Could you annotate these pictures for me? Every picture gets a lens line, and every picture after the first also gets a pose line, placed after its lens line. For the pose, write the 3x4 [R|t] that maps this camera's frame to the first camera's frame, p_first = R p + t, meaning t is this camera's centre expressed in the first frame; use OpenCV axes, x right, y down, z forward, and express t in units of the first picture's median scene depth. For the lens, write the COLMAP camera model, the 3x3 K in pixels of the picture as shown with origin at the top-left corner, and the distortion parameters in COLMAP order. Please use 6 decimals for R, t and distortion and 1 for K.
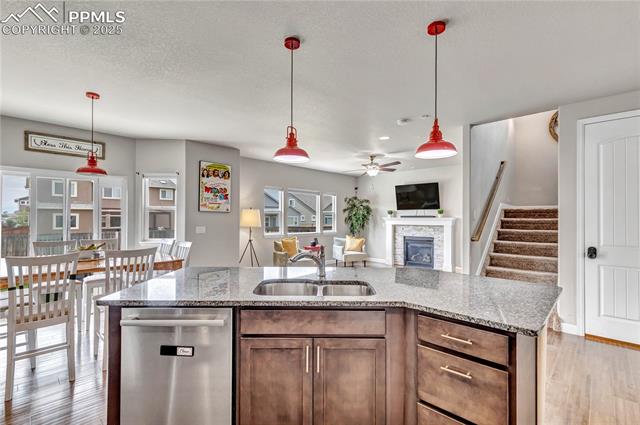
lens RADIAL K [[293.6, 0, 321.8], [0, 293.6, 217.7], [0, 0, 1]] dist [0.002201, 0.000368]
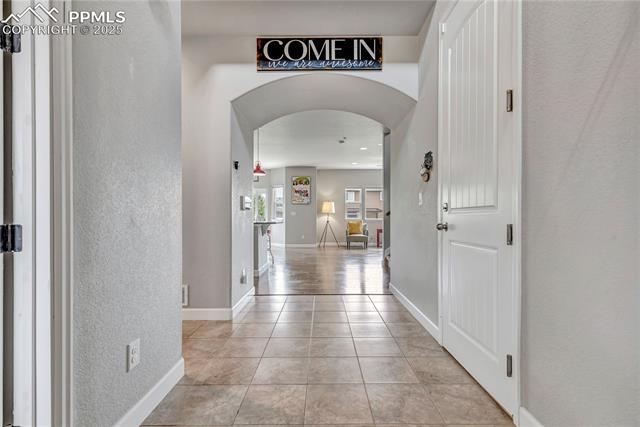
lens RADIAL K [[293.6, 0, 321.8], [0, 293.6, 218.7], [0, 0, 1]] dist [0.002201, 0.000368]
pose [[0.691131, -0.001180, -0.722728, 0.697161], [0.008870, 0.999937, 0.006849, 0.041035], [0.722675, -0.011144, 0.691098, -0.103611]]
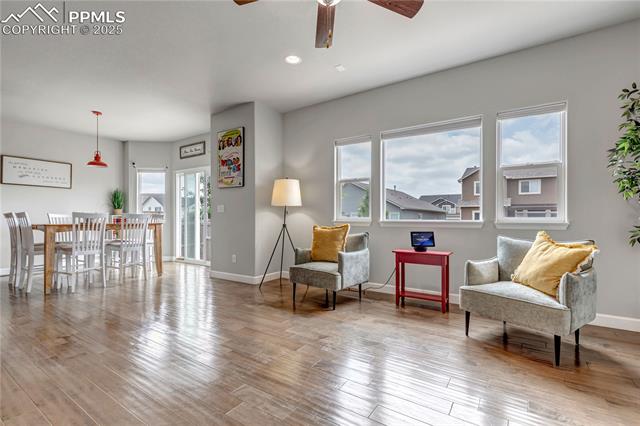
lens RADIAL K [[293.6, 0, 321.8], [0, 293.6, 218.2], [0, 0, 1]] dist [0.002201, 0.000368]
pose [[0.175892, -0.002108, -0.984407, 0.352462], [0.002910, 0.999994, -0.001622, 0.048193], [0.984405, -0.002580, 0.175897, 0.755385]]
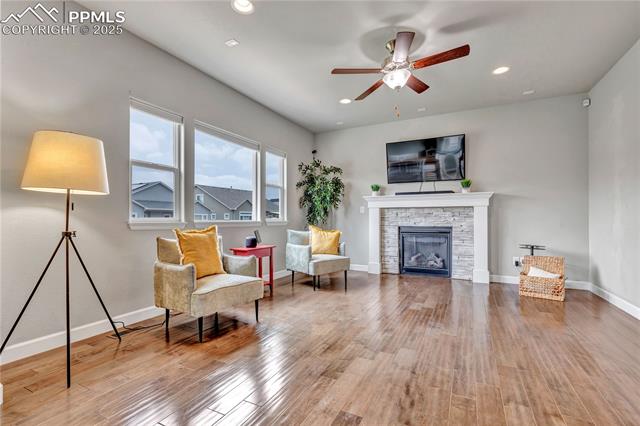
lens RADIAL K [[293.6, 0, 321.8], [0, 293.6, 218.2], [0, 0, 1]] dist [0.002201, 0.000368]
pose [[0.956762, -0.004159, 0.290844, -0.056800], [0.004434, 0.999990, -0.000289, 0.047651], [-0.290840, 0.001566, 0.956771, 0.480097]]
